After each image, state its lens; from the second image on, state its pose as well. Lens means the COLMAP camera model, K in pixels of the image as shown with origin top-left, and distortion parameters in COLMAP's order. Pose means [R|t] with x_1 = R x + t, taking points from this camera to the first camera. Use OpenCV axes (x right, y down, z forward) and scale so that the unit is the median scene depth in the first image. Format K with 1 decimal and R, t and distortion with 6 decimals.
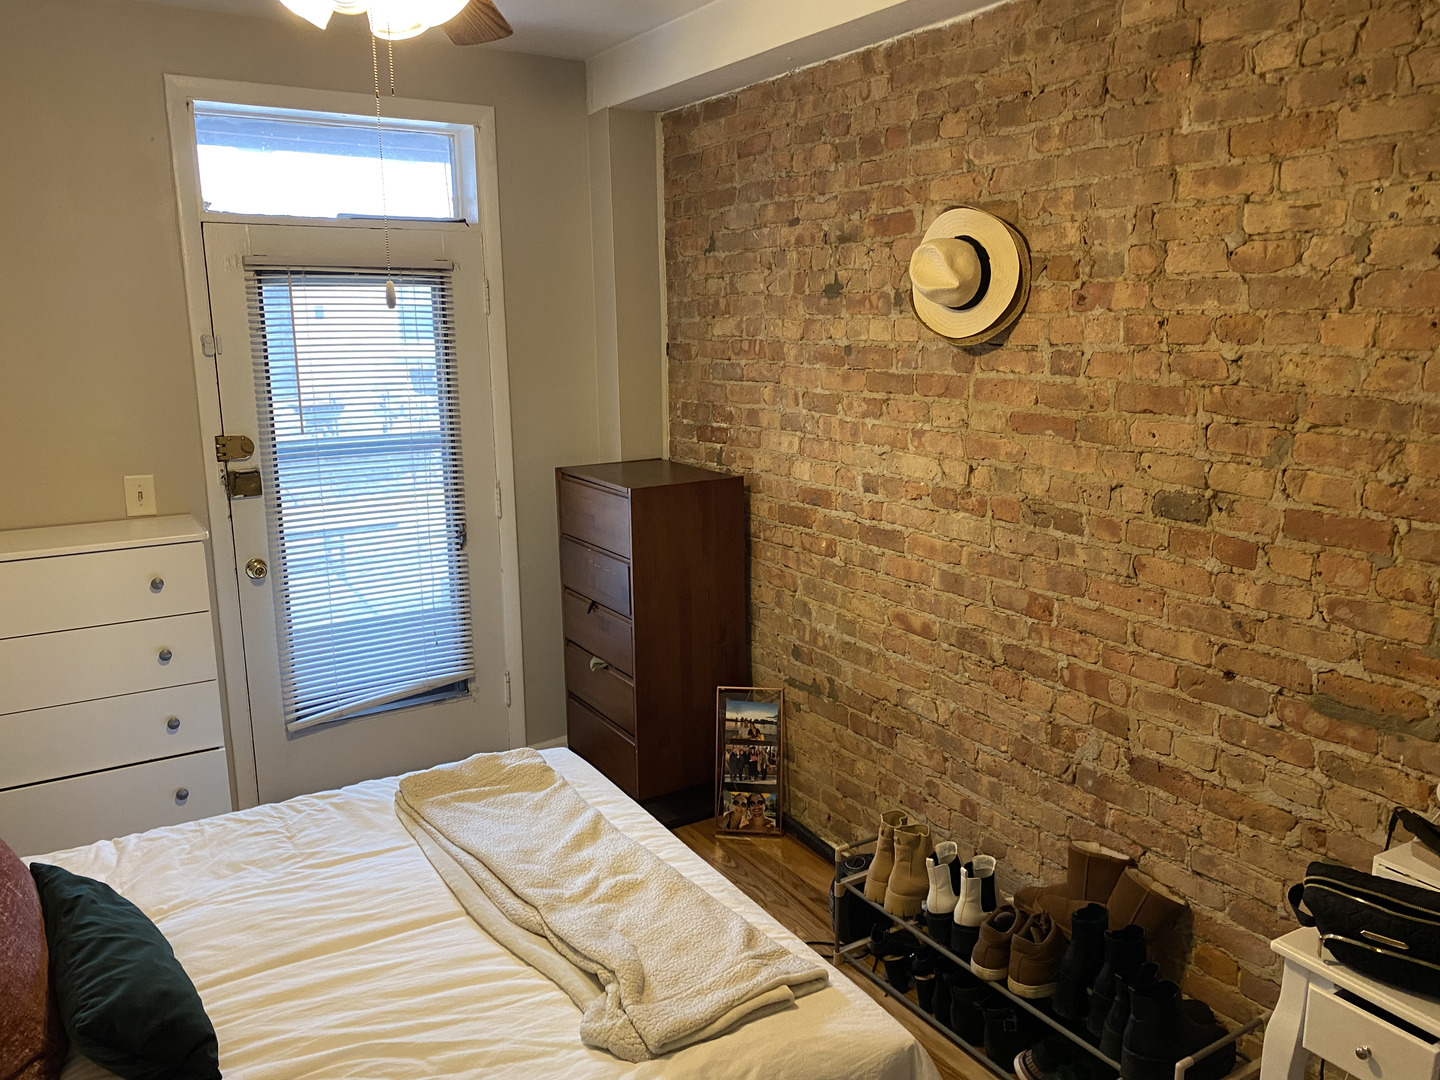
lens RADIAL K [[1097.9, 0, 718.7], [0, 1097.9, 530.6], [0, 0, 1]] dist [0.040292, -0.036765]
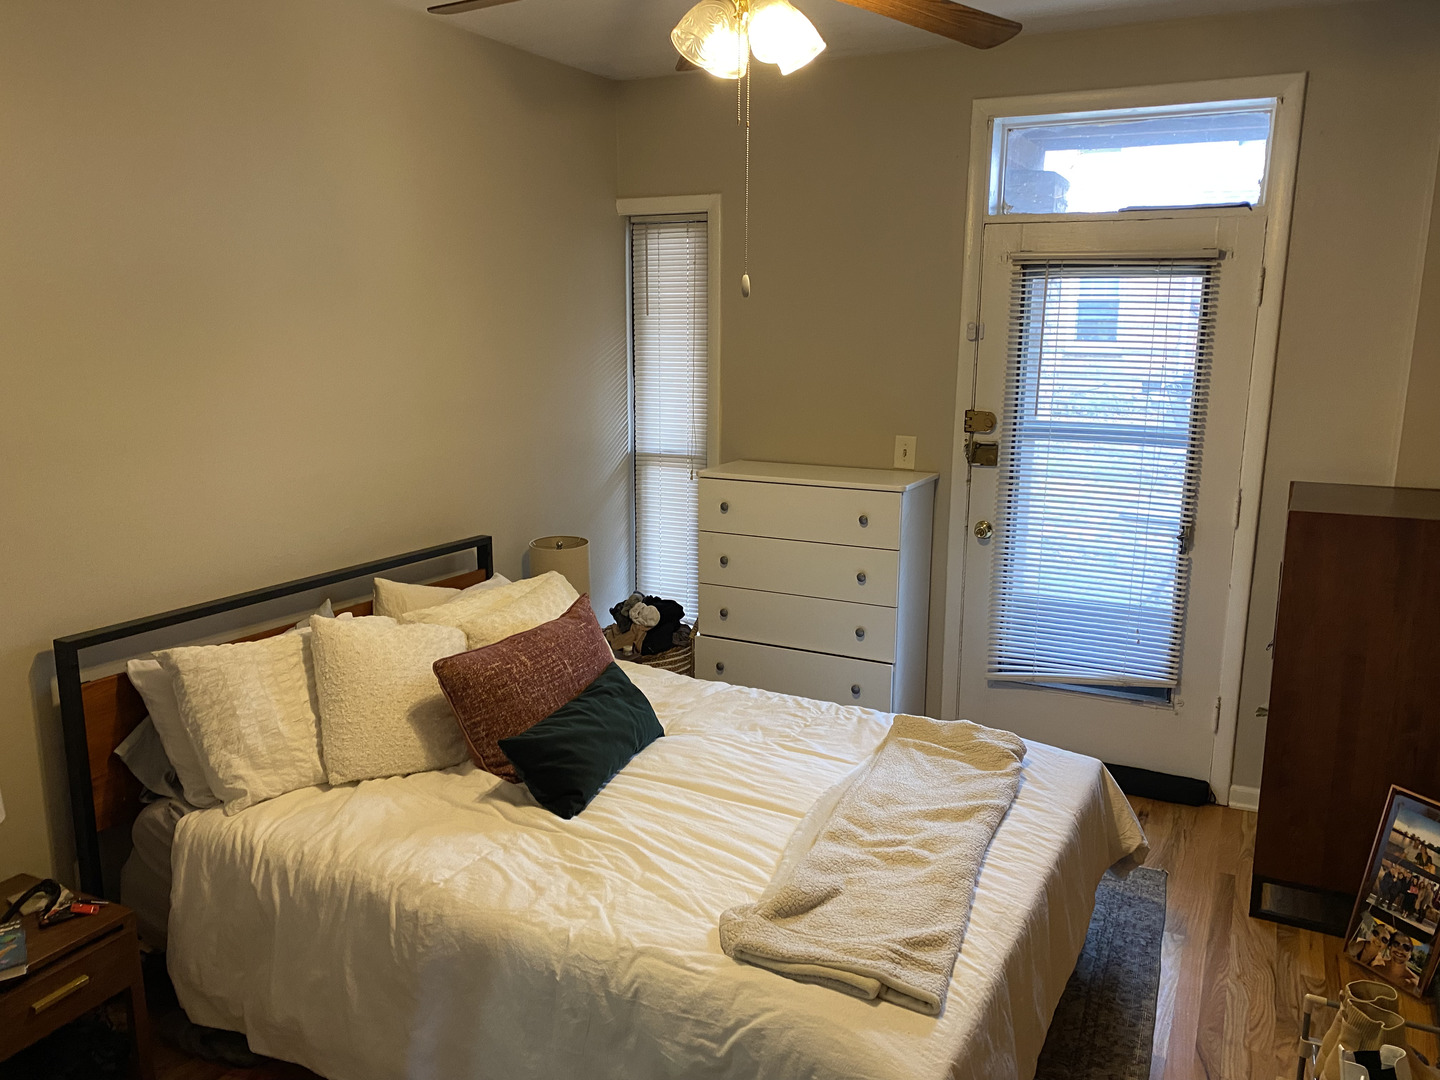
lens RADIAL K [[1097.9, 0, 720.1], [0, 1097.9, 544.9], [0, 0, 1]] dist [0.040292, -0.036765]
pose [[0.519421, 0.189945, -0.833140, 1.298768], [-0.174955, 0.977967, 0.113888, -0.106611], [0.836416, 0.086607, 0.541209, 0.543291]]
